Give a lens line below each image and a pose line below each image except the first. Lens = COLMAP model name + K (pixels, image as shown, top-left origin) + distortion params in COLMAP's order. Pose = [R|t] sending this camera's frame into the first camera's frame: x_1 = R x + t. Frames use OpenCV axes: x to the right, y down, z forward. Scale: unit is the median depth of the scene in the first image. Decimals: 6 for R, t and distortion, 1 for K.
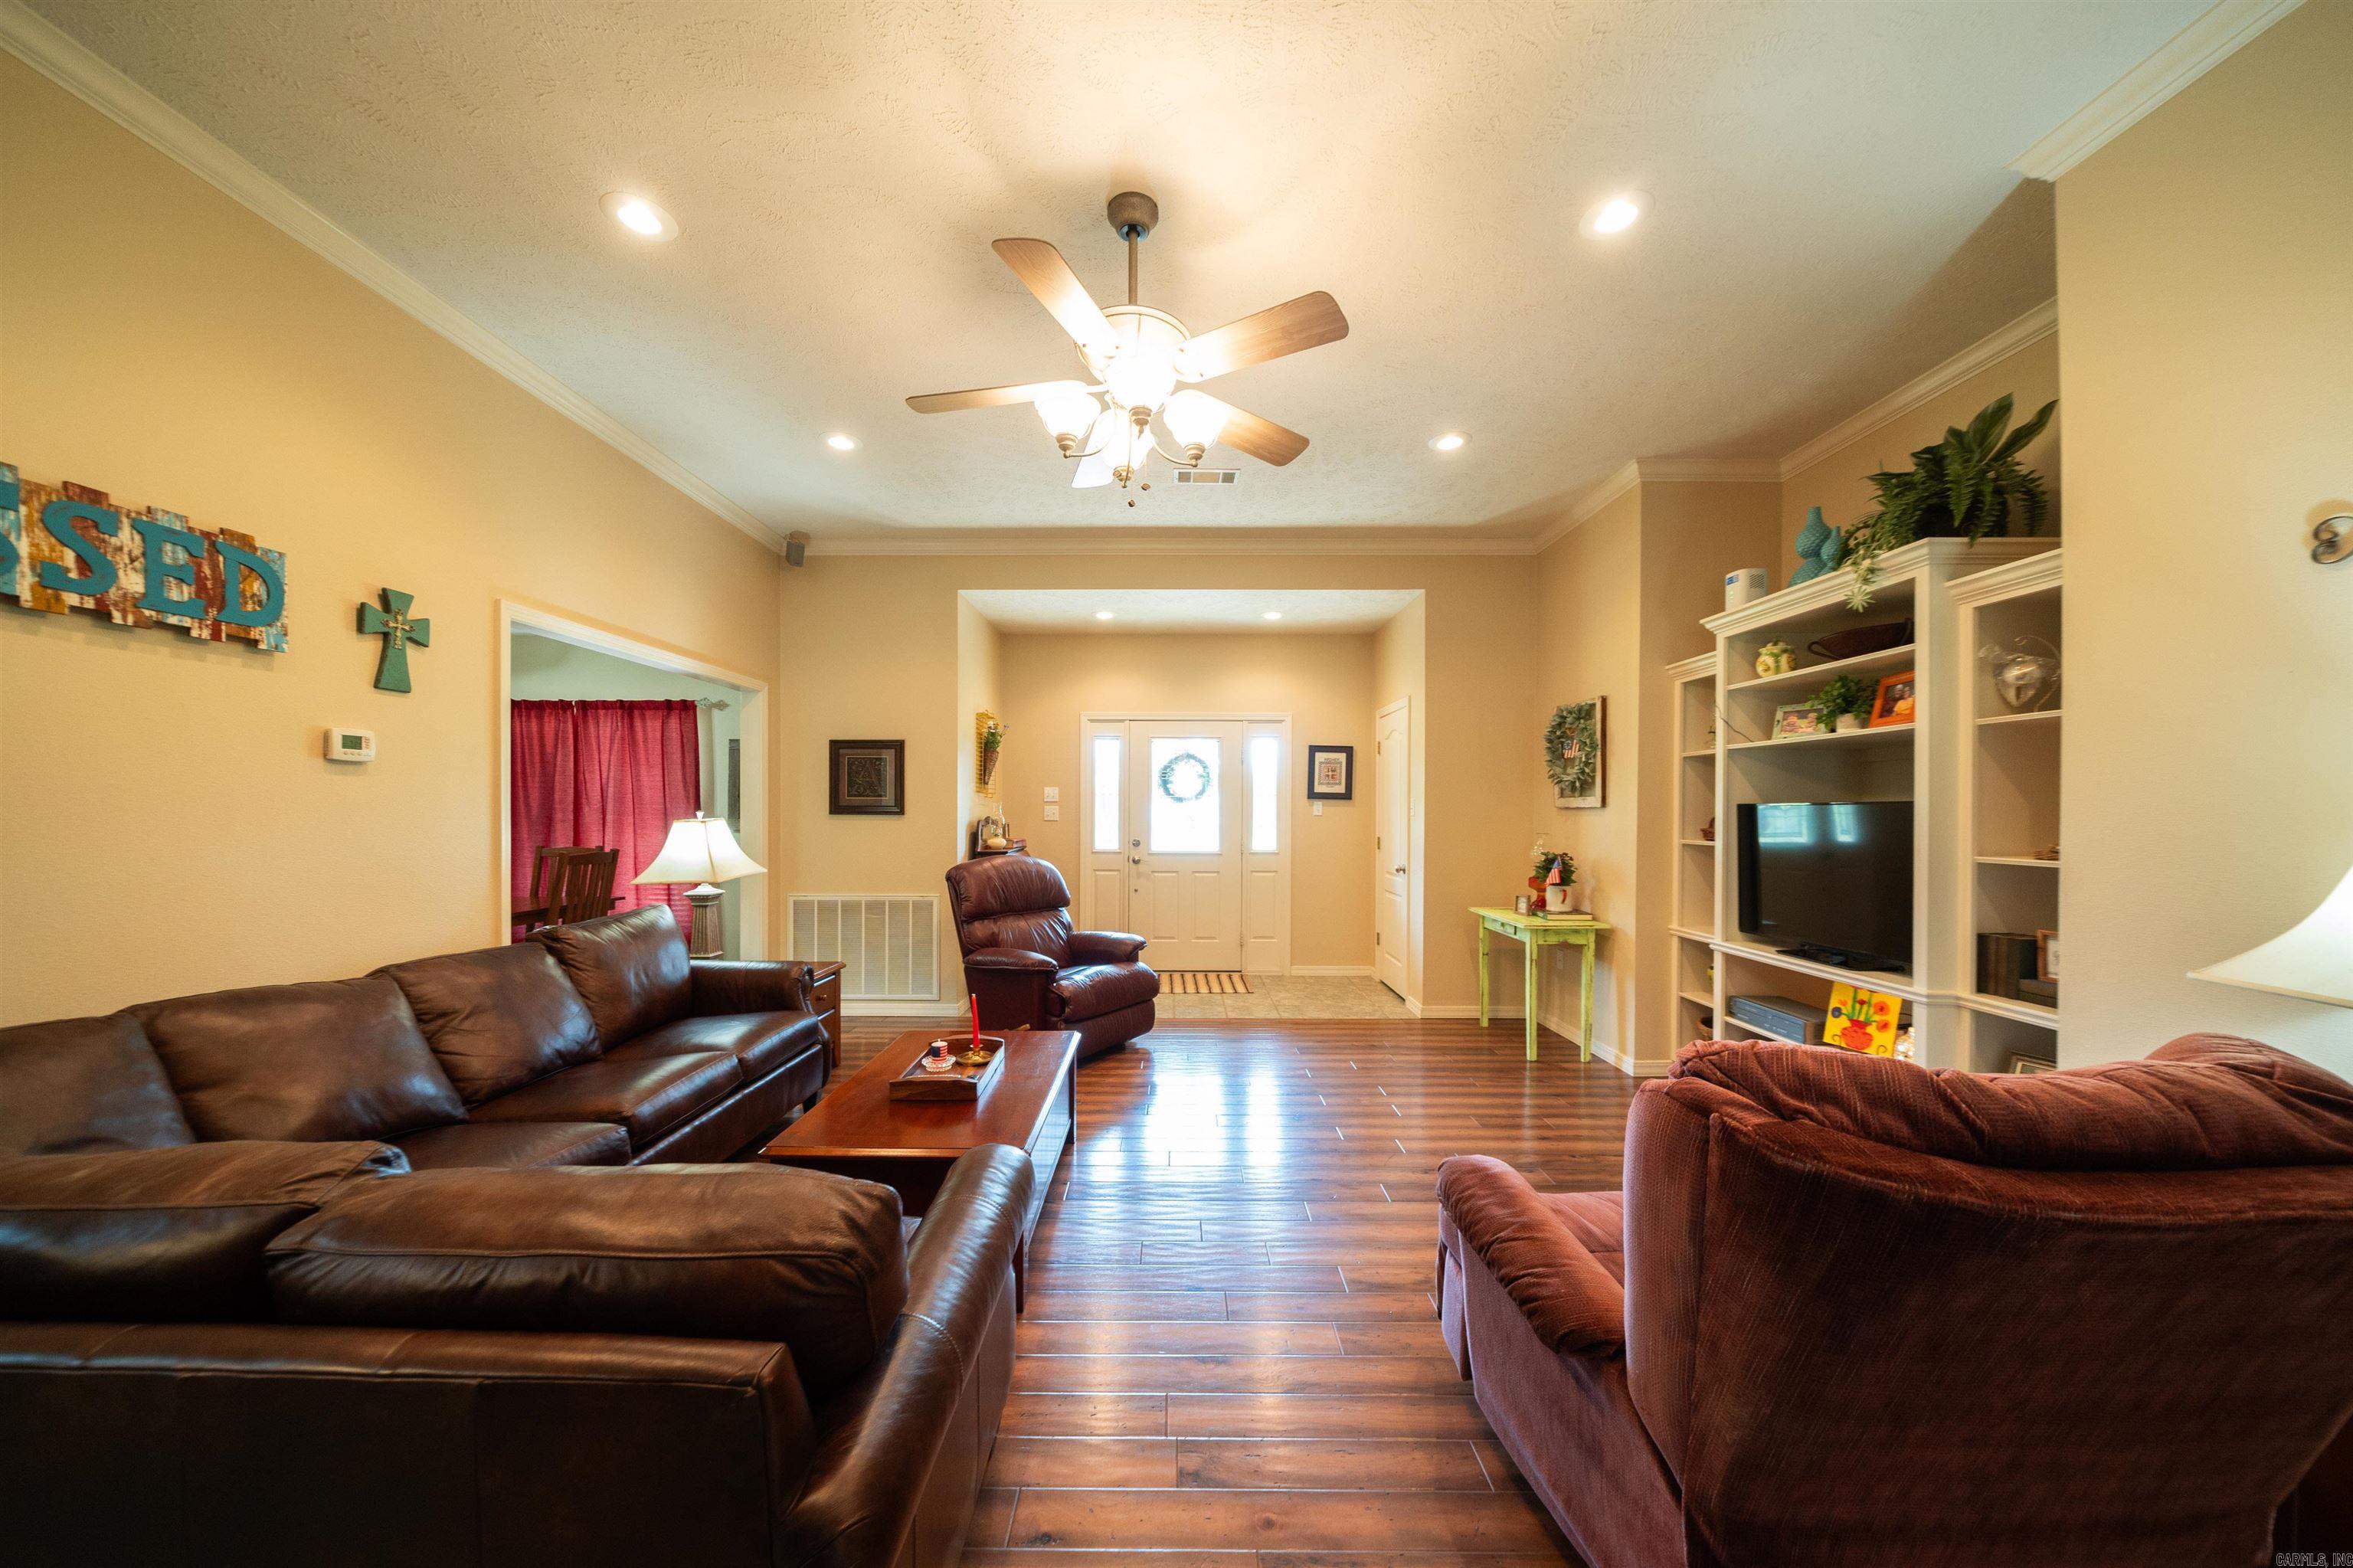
lens RADIAL K [[798.5, 0, 1174.0], [0, 798.5, 814.9], [0, 0, 1]] dist [-0.000598, -0.000035]
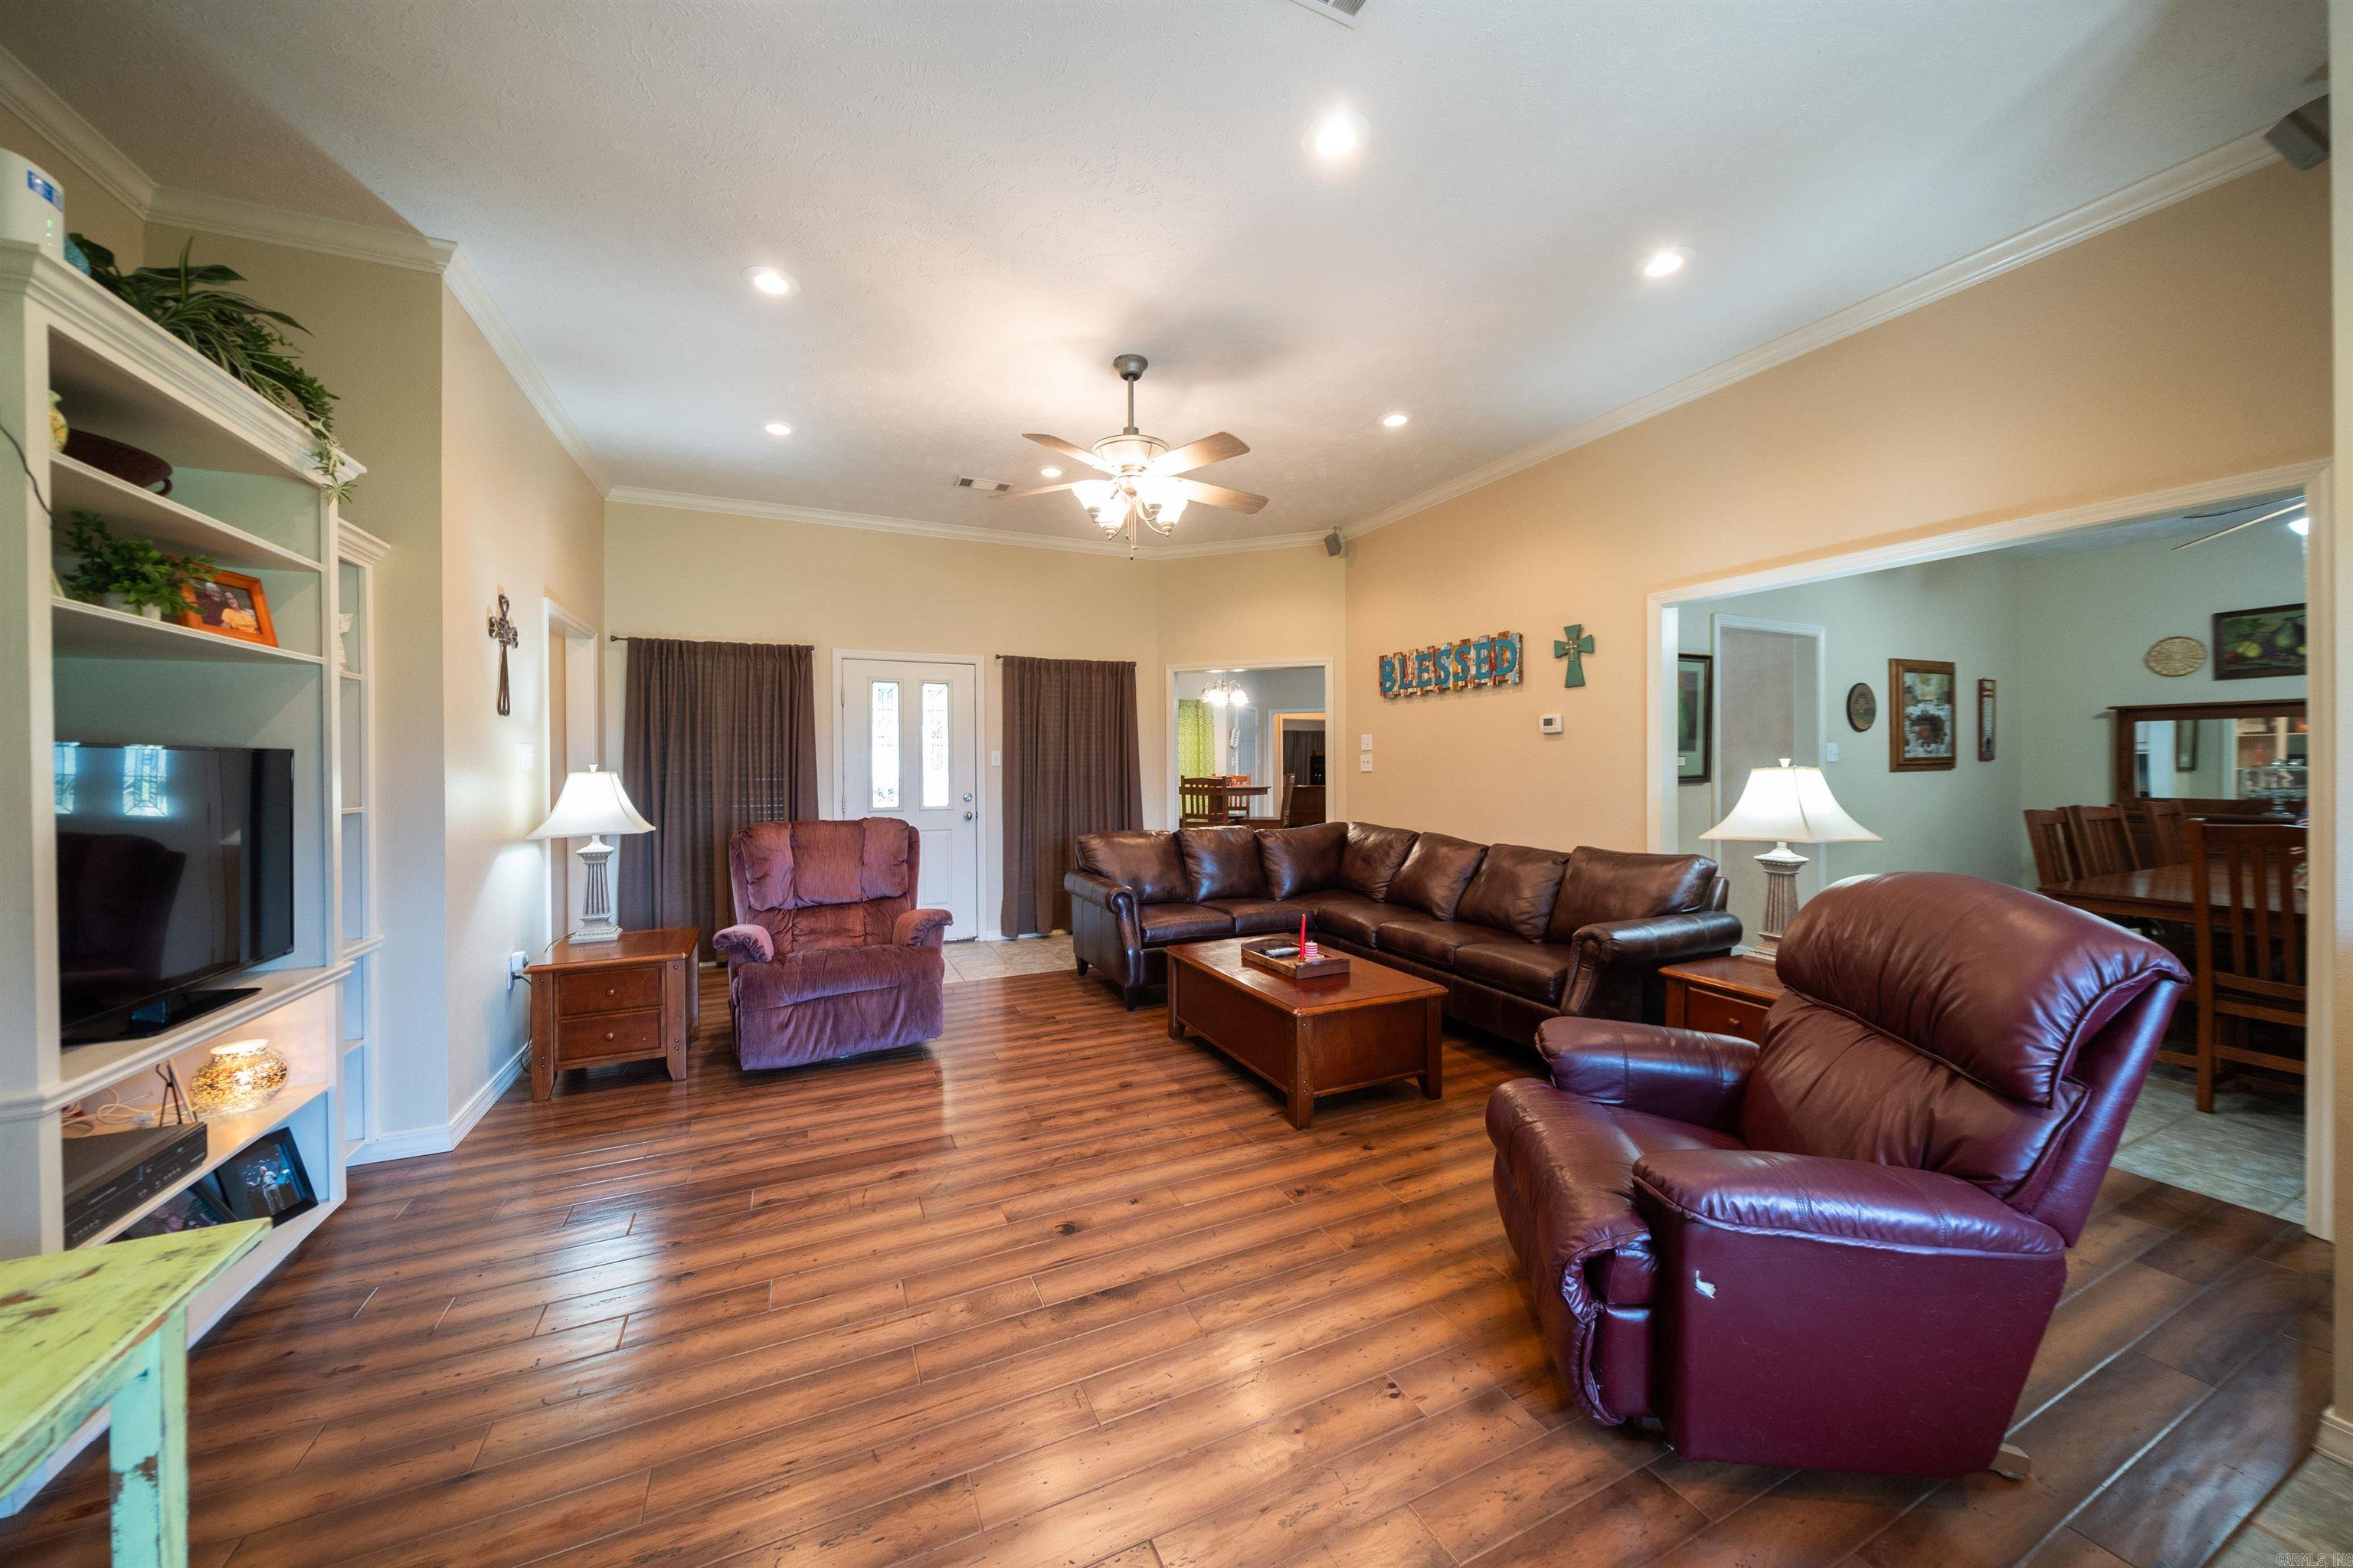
lens RADIAL K [[803.4, 0, 1168.7], [0, 803.4, 768.3], [0, 0, 1]] dist [-0.000847, -0.000013]
pose [[-0.904871, 0.005917, -0.425644, 0.274348], [0.004238, 0.999979, 0.004891, 0.000095], [0.425664, 0.002622, -0.904877, 1.236696]]
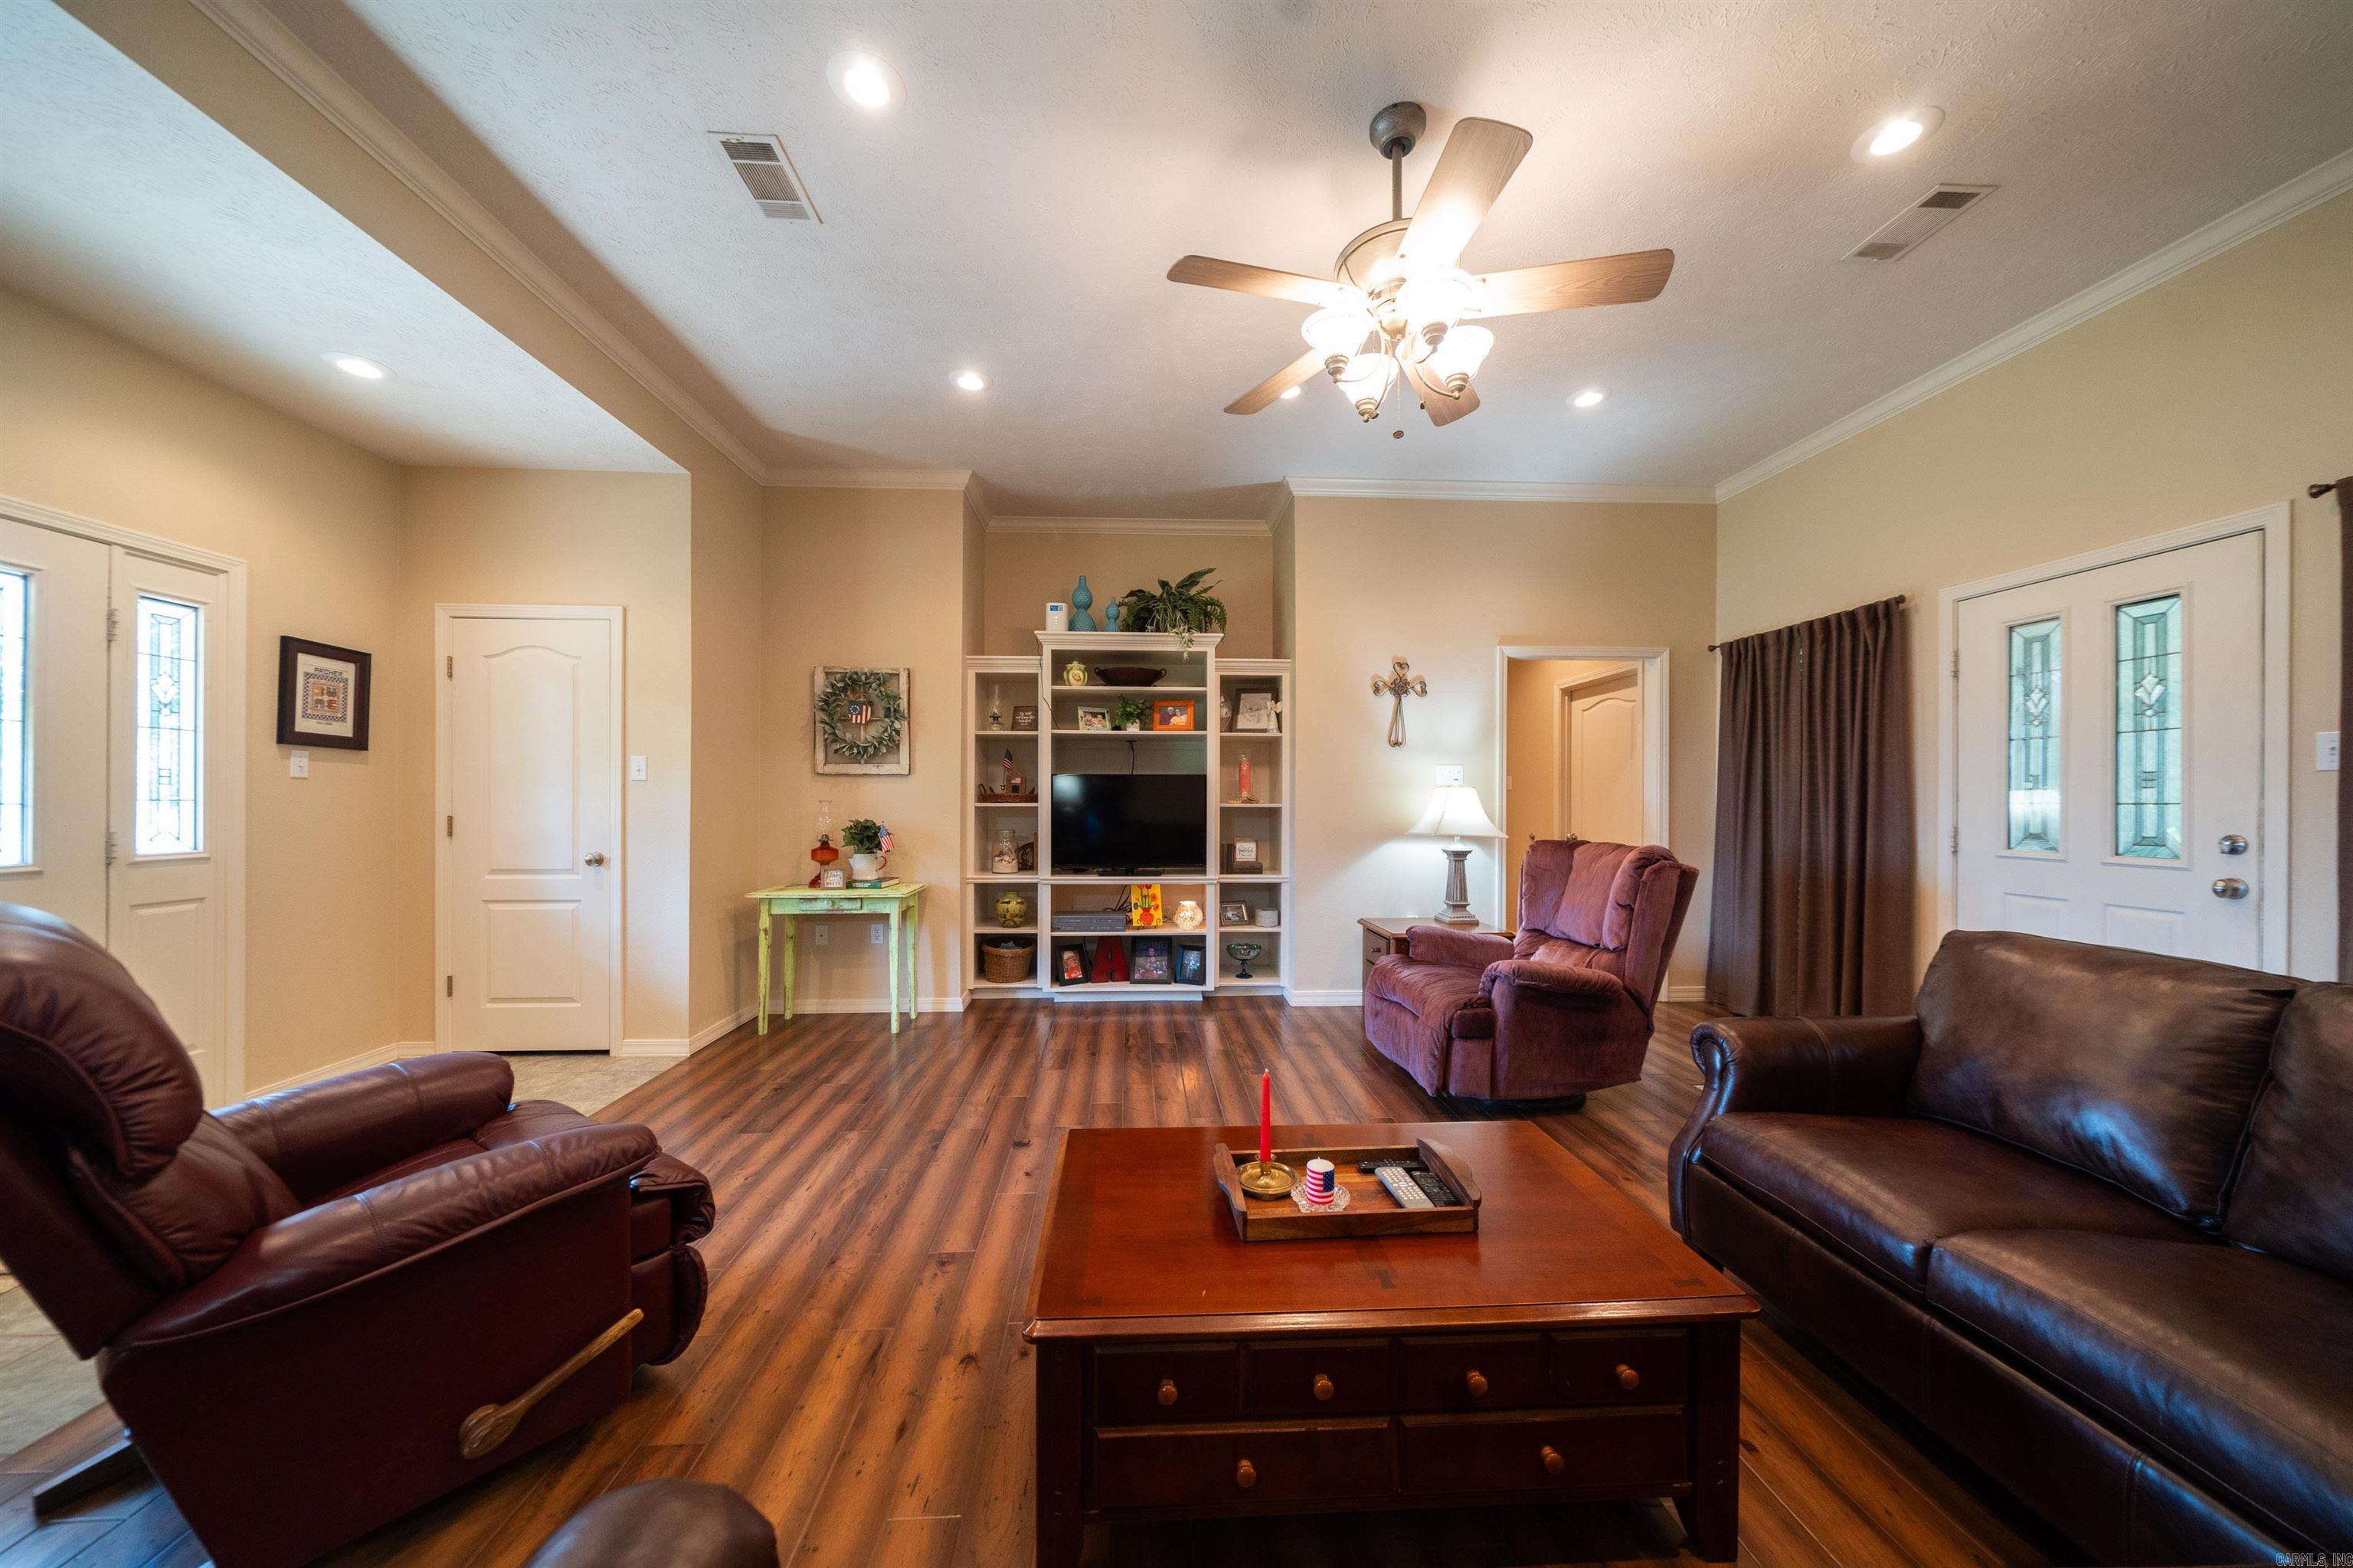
lens RADIAL K [[795.6, 0, 1170.8], [0, 795.6, 795.6], [0, 0, 1]] dist [-0.003997, -0.000083]
pose [[-0.059262, 0.000228, 0.998242, -0.501870], [0.000444, 1.000000, -0.000202, 0.017366], [-0.998242, 0.000431, -0.059262, 0.680720]]
